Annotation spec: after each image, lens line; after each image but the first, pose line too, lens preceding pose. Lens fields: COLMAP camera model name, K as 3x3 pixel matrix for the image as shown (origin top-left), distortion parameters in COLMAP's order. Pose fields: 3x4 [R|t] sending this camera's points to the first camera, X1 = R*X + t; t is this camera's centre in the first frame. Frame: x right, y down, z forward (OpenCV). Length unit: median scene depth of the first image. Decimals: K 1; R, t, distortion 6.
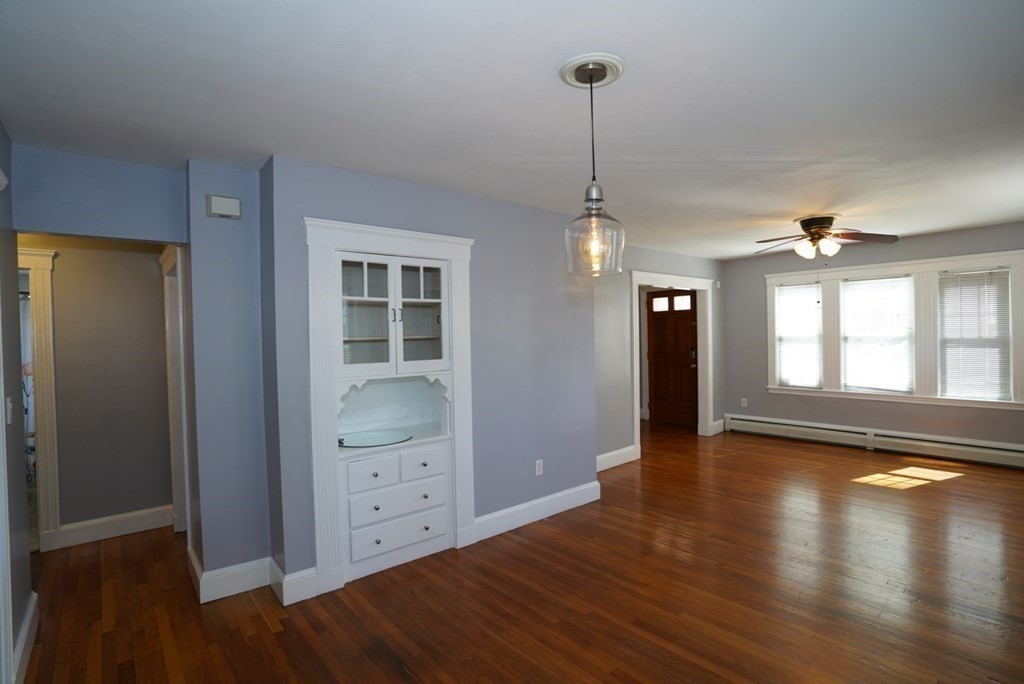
lens RADIAL K [[505.7, 0, 510.3], [0, 505.7, 341.5], [0, 0, 1]] dist [-0.002493, -0.000667]
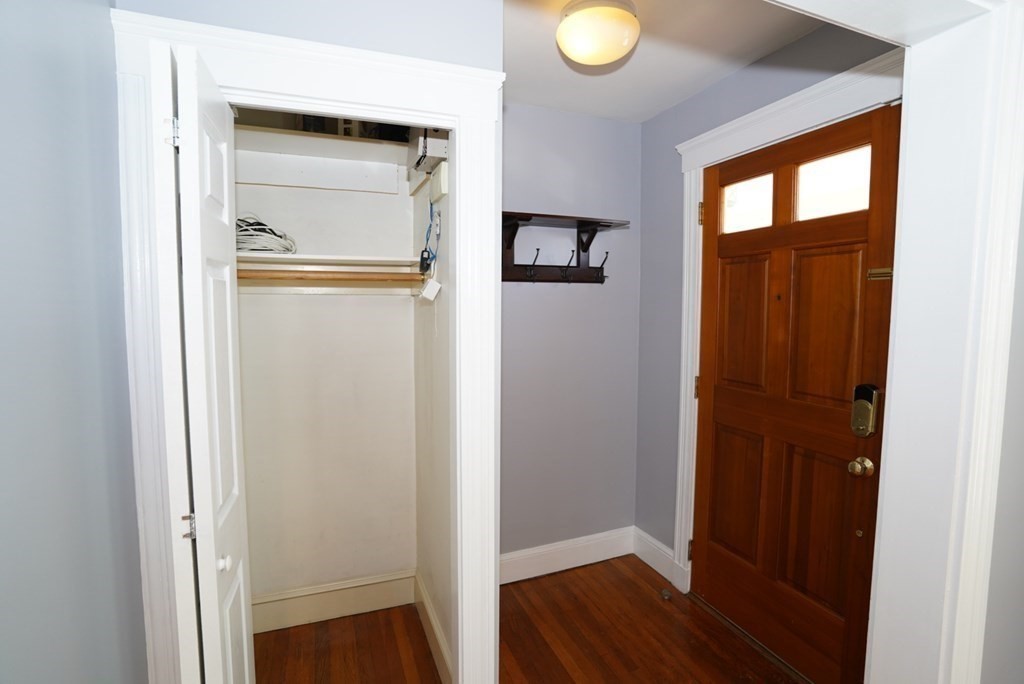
lens RADIAL K [[505.7, 0, 513.6], [0, 505.7, 345.2], [0, 0, 1]] dist [-0.002493, -0.000667]
pose [[0.948502, 0.046767, -0.313299, 0.272059], [-0.022557, 0.996502, 0.080462, -0.018139], [0.315966, -0.069252, 0.946240, 0.713714]]
